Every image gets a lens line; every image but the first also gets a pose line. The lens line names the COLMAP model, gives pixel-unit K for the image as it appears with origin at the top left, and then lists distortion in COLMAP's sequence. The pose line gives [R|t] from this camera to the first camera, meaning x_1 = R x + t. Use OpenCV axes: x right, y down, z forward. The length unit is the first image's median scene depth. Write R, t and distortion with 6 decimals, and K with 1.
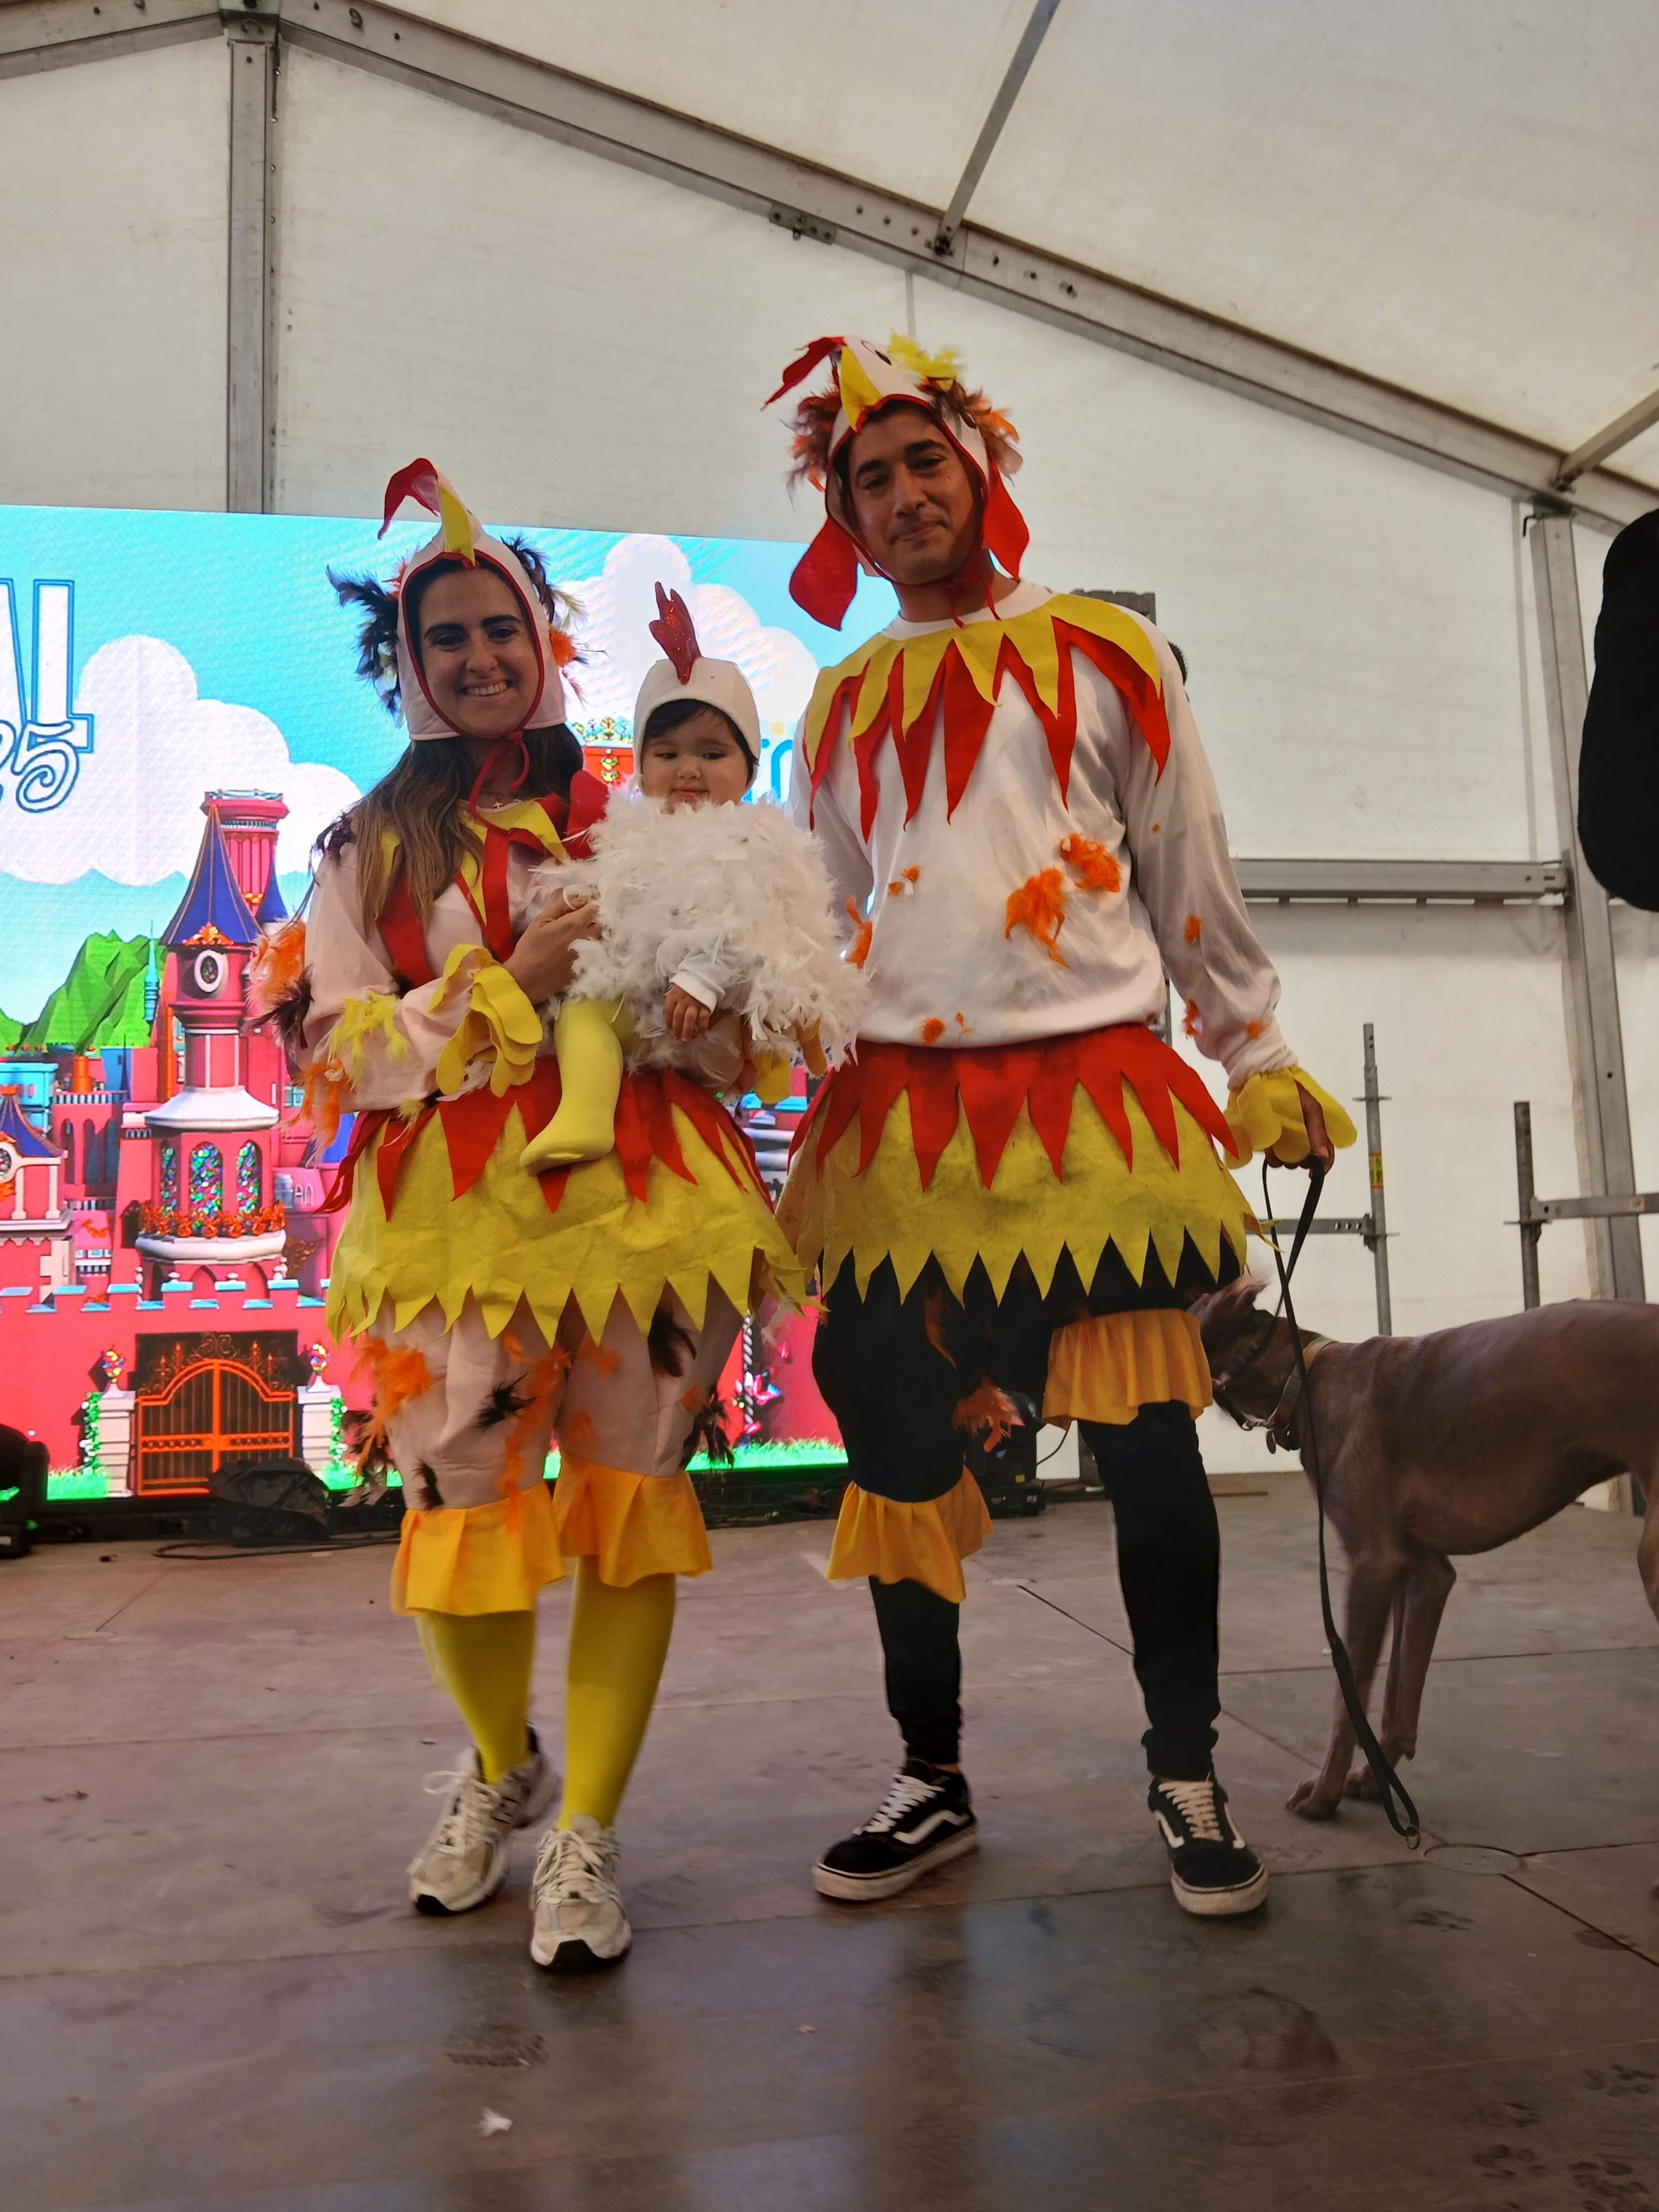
lens RADIAL K [[1716.1, 0, 808.9], [0, 1716.1, 1134.6], [0, 0, 1]] dist [0.017326, -0.077237]
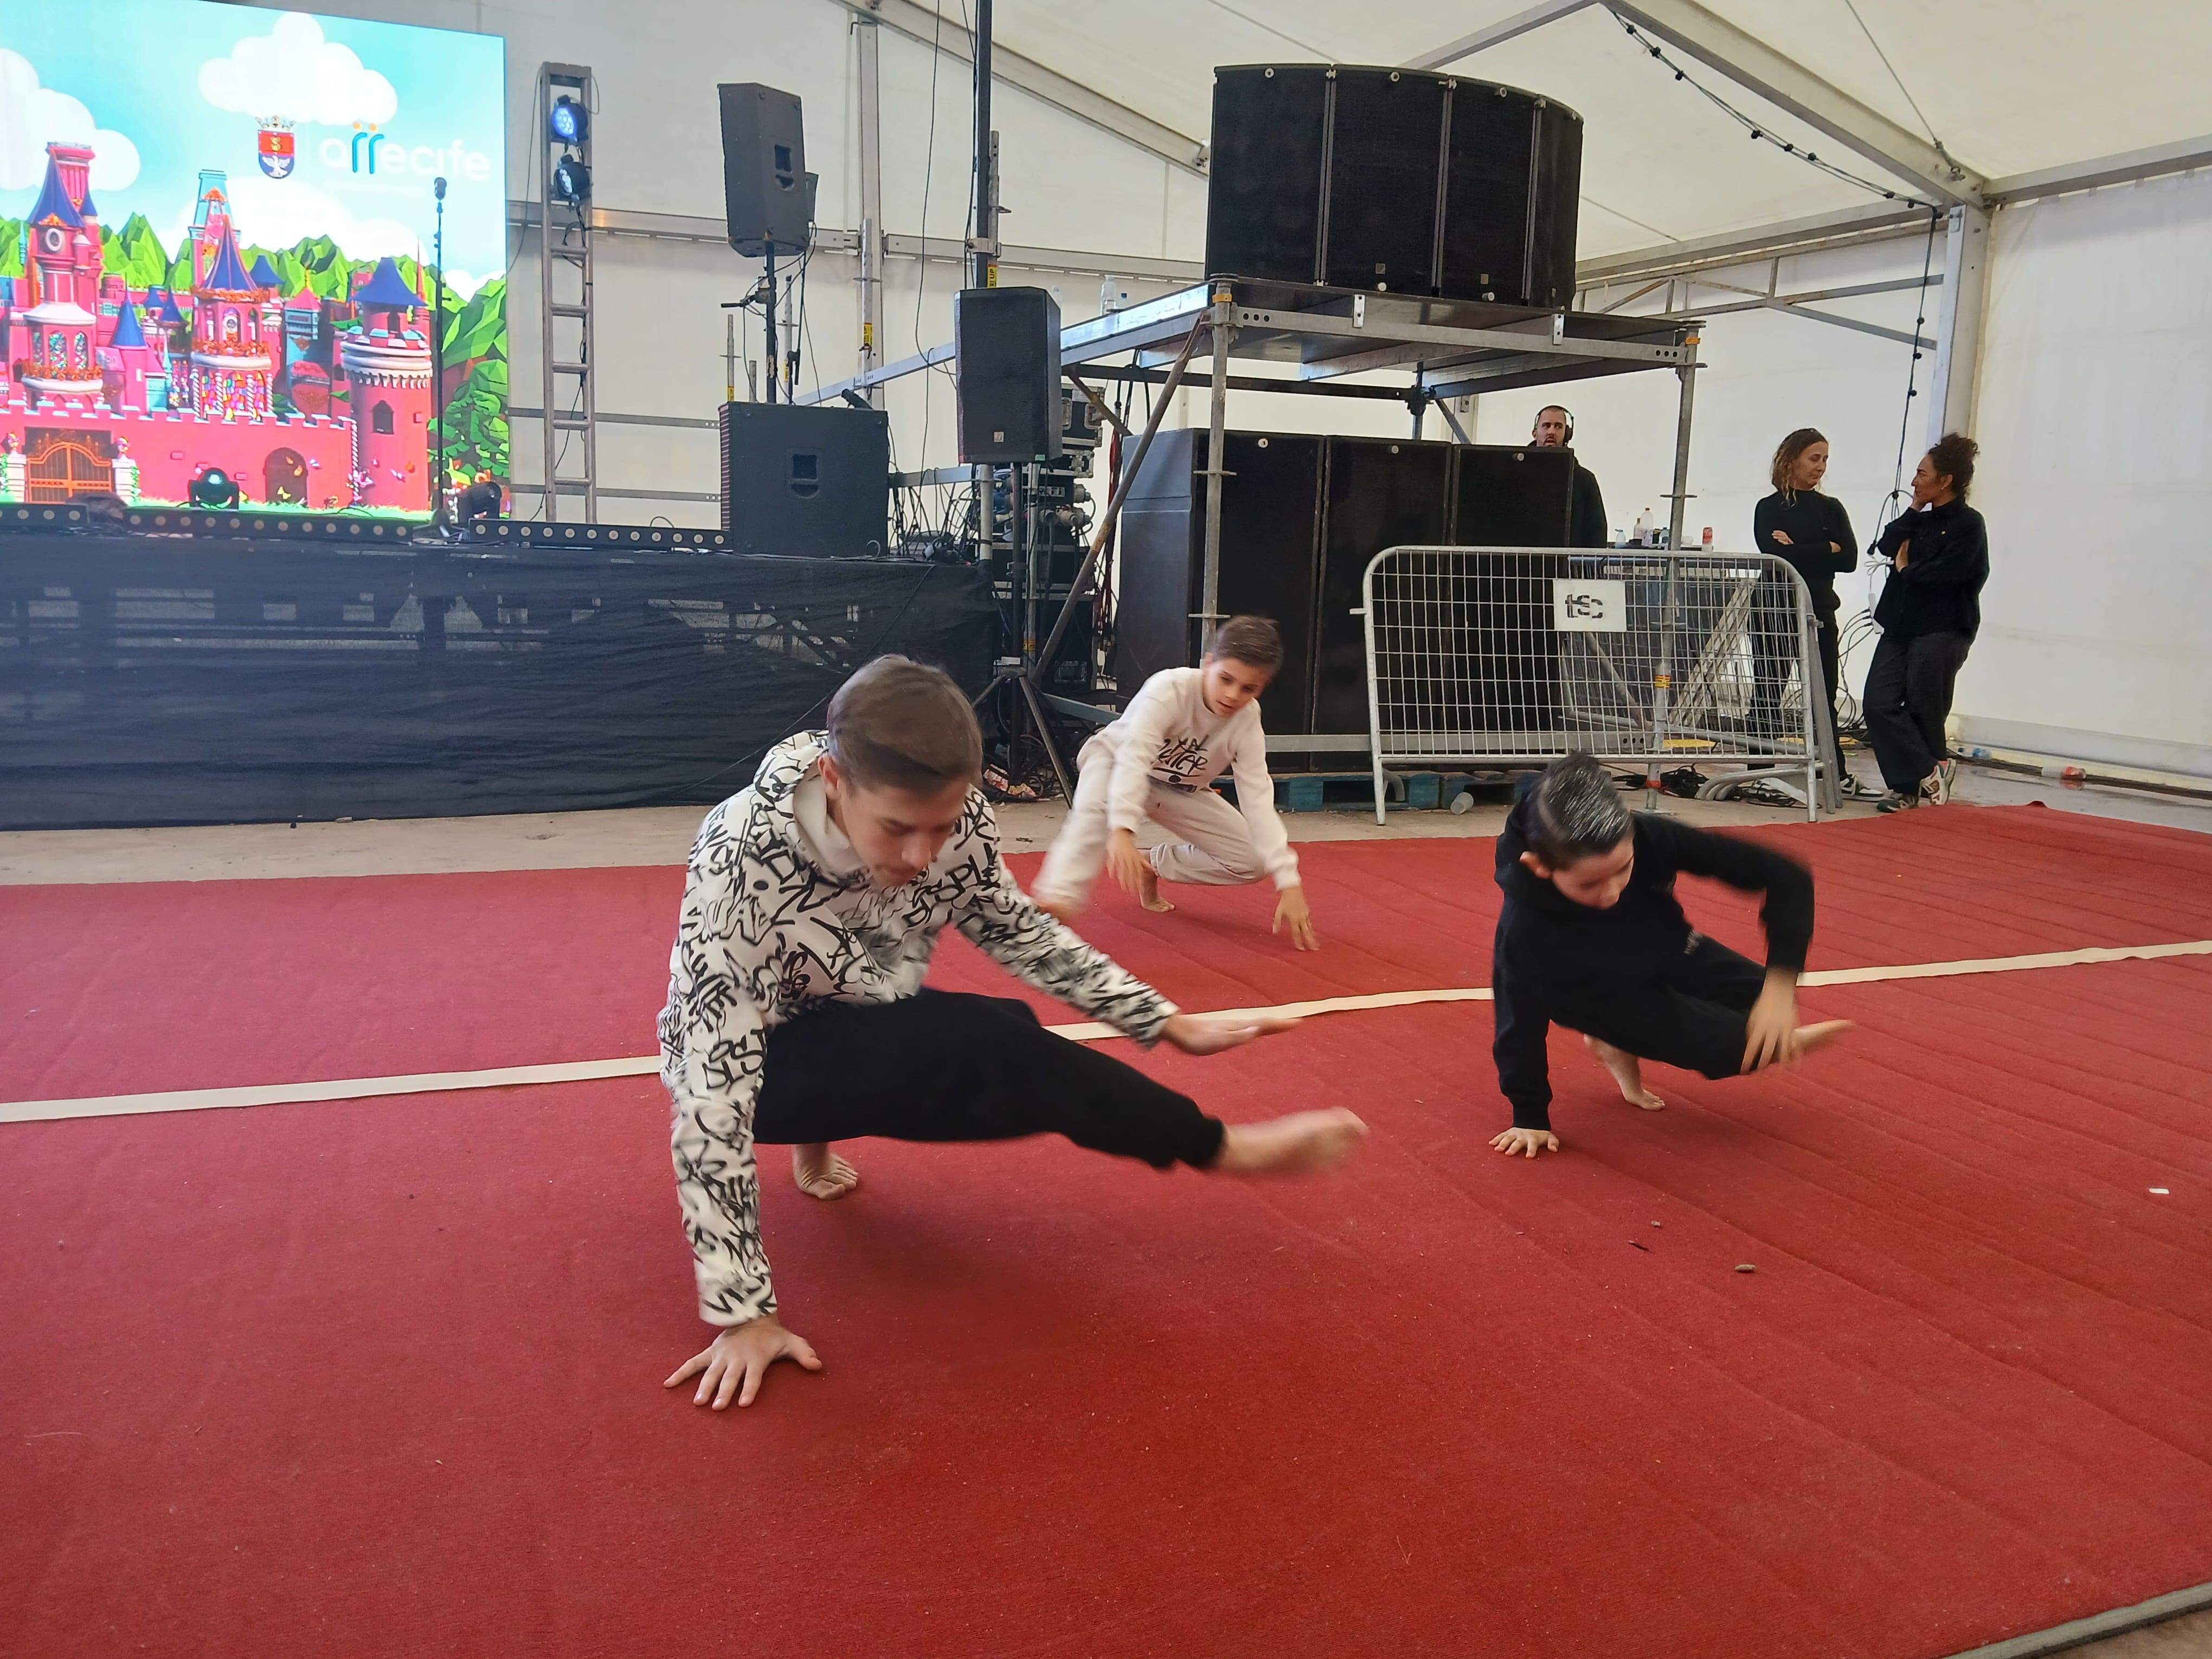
lens RADIAL K [[1692.3, 0, 1082.0], [0, 1692.3, 810.4], [0, 0, 1]] dist [0.037792, -0.102512]
pose [[0.976554, 0.023572, 0.213978, 0.394377], [-0.072896, 0.971473, 0.225668, 0.017076], [-0.202555, -0.235975, 0.950414, -1.201356]]
